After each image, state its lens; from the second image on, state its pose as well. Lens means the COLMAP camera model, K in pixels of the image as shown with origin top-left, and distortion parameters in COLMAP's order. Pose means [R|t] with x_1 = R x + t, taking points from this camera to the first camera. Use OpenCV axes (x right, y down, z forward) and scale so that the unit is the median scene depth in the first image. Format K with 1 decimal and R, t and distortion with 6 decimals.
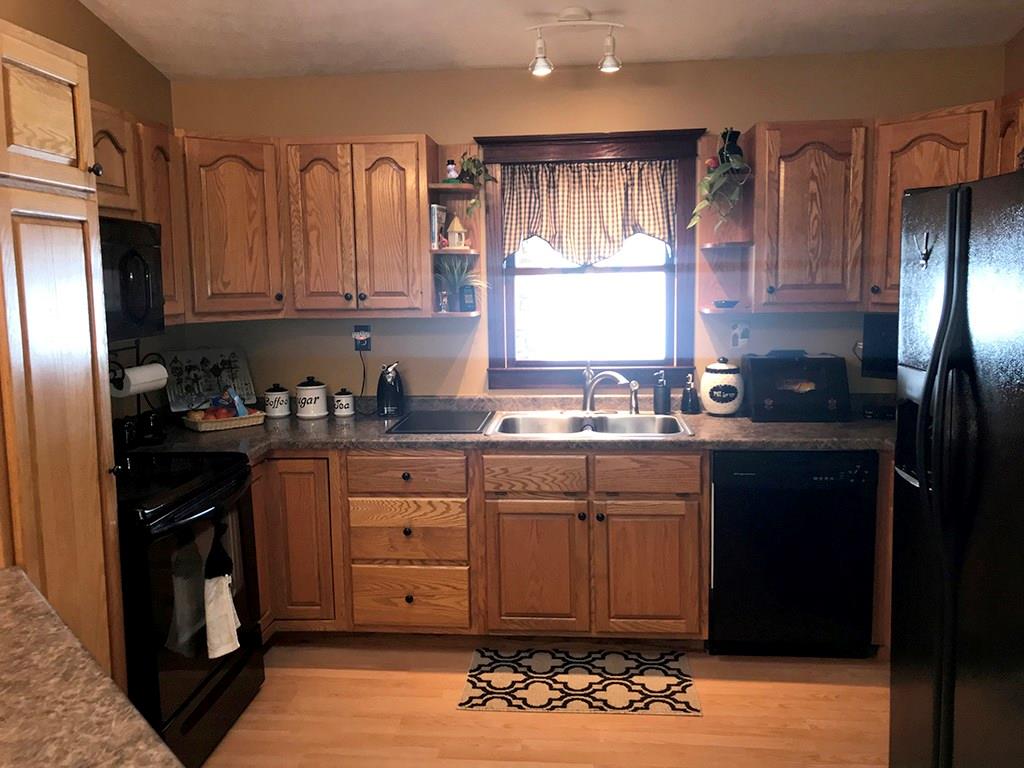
lens RADIAL K [[835.6, 0, 504.3], [0, 835.6, 376.4], [0, 0, 1]] dist [0.035671, -0.052484]
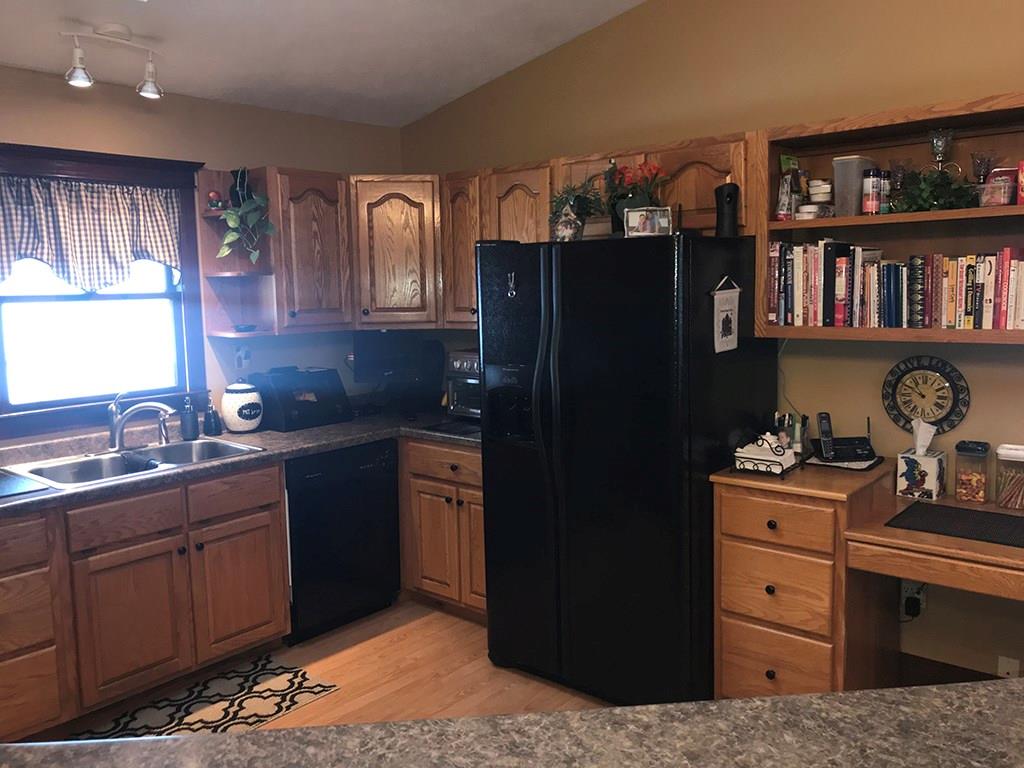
lens RADIAL K [[835.6, 0, 515.6], [0, 835.6, 379.5], [0, 0, 1]] dist [0.035671, -0.052484]
pose [[0.574137, -0.089059, 0.813901, -0.442478], [0.108113, 0.993609, 0.032459, -0.019253], [-0.811590, 0.069357, 0.580096, 0.099962]]
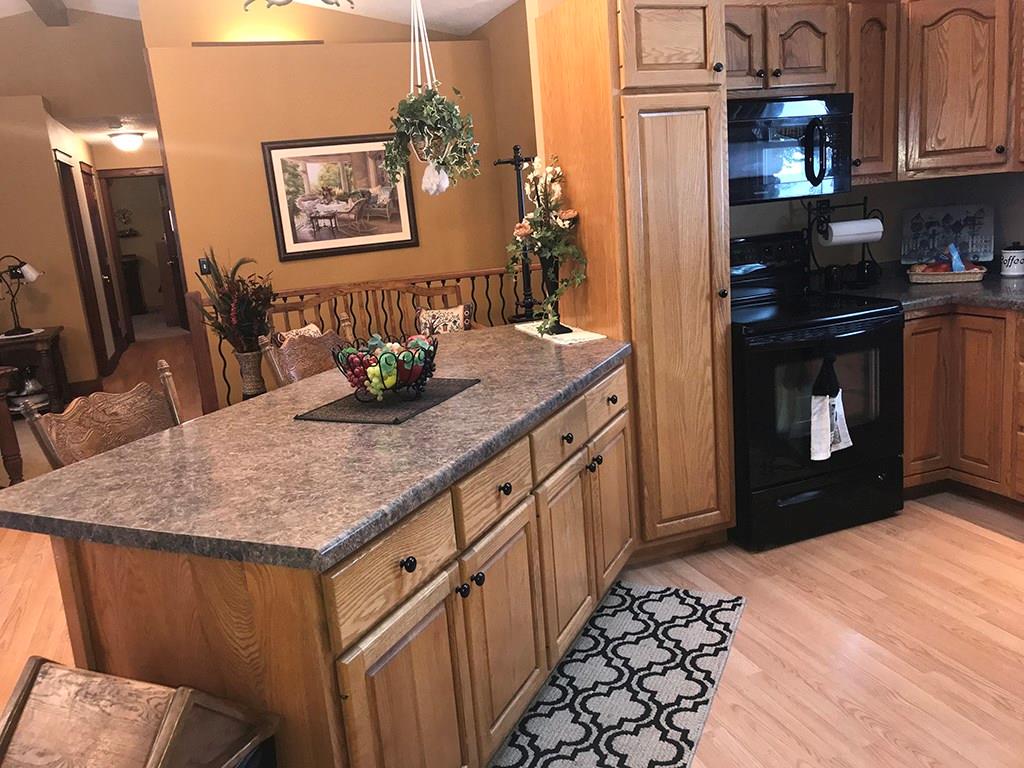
lens RADIAL K [[835.6, 0, 501.7], [0, 835.6, 378.1], [0, 0, 1]] dist [0.035671, -0.052484]
pose [[0.422428, 0.171086, -0.890104, 0.417935], [-0.029524, 0.984101, 0.175141, 0.012514], [0.905916, -0.047705, 0.420762, 0.059034]]
